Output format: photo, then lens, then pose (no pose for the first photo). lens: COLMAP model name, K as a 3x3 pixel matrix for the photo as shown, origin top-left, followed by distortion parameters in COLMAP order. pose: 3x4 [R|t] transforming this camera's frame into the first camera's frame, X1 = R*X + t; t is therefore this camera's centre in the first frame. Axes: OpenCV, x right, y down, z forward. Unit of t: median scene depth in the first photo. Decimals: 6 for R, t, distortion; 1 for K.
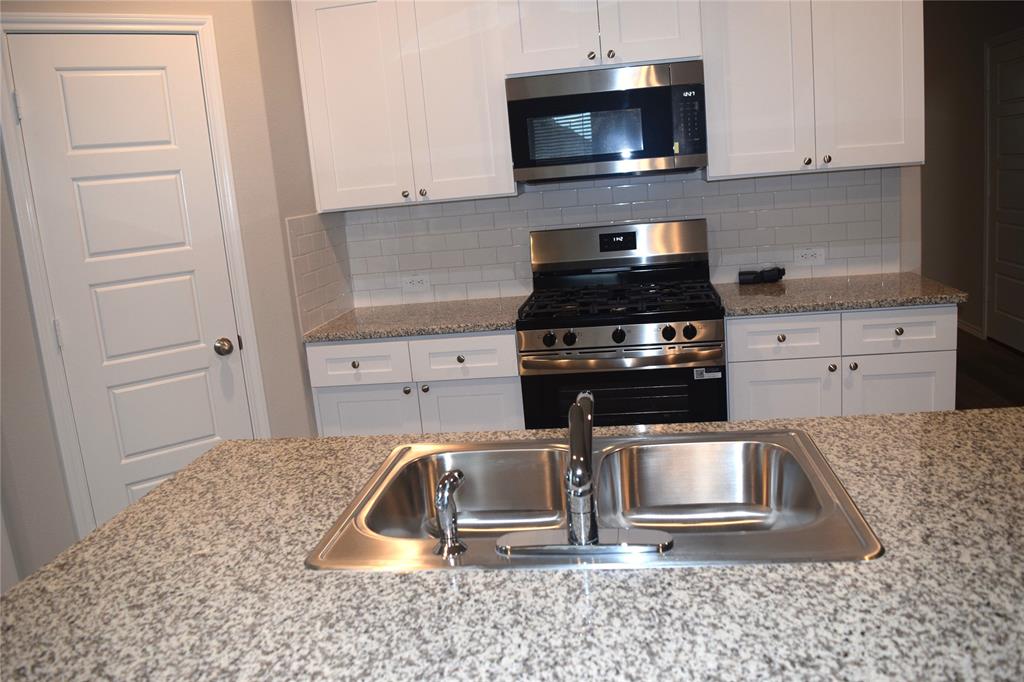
lens RADIAL K [[821.2, 0, 512.0], [0, 821.2, 341.0], [0, 0, 1]] dist [-0.064711, 0.003081]
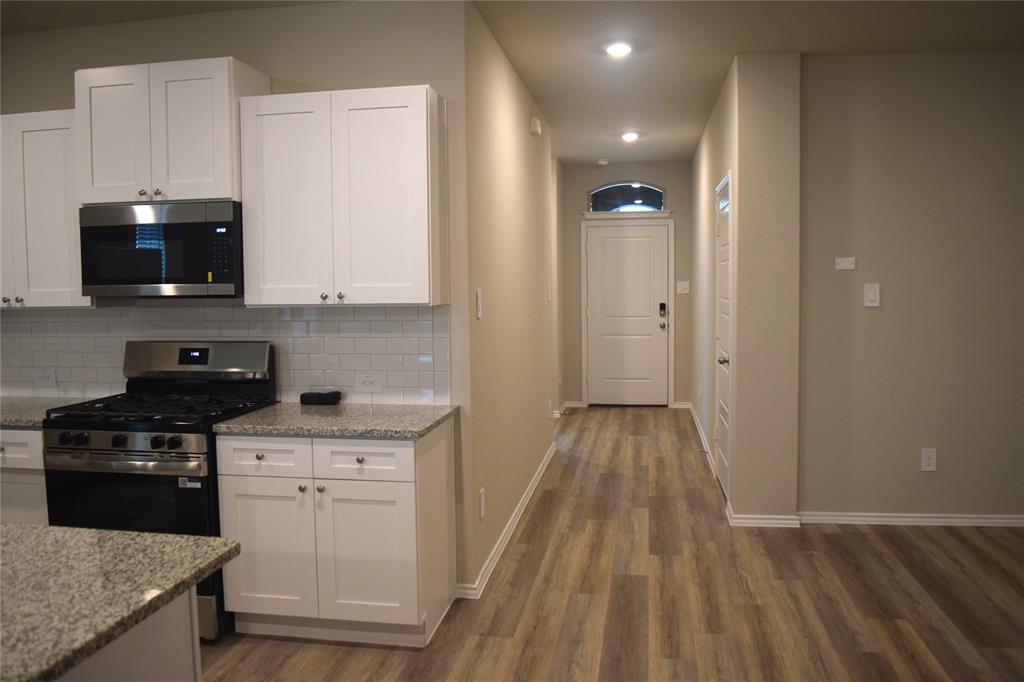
lens RADIAL K [[821.2, 0, 512.0], [0, 821.2, 341.0], [0, 0, 1]] dist [-0.064711, 0.003081]
pose [[0.996132, 0.077893, -0.040678, 0.689608], [-0.082512, 0.988329, -0.128050, -0.043525], [0.030229, 0.130911, 0.990933, -0.079274]]
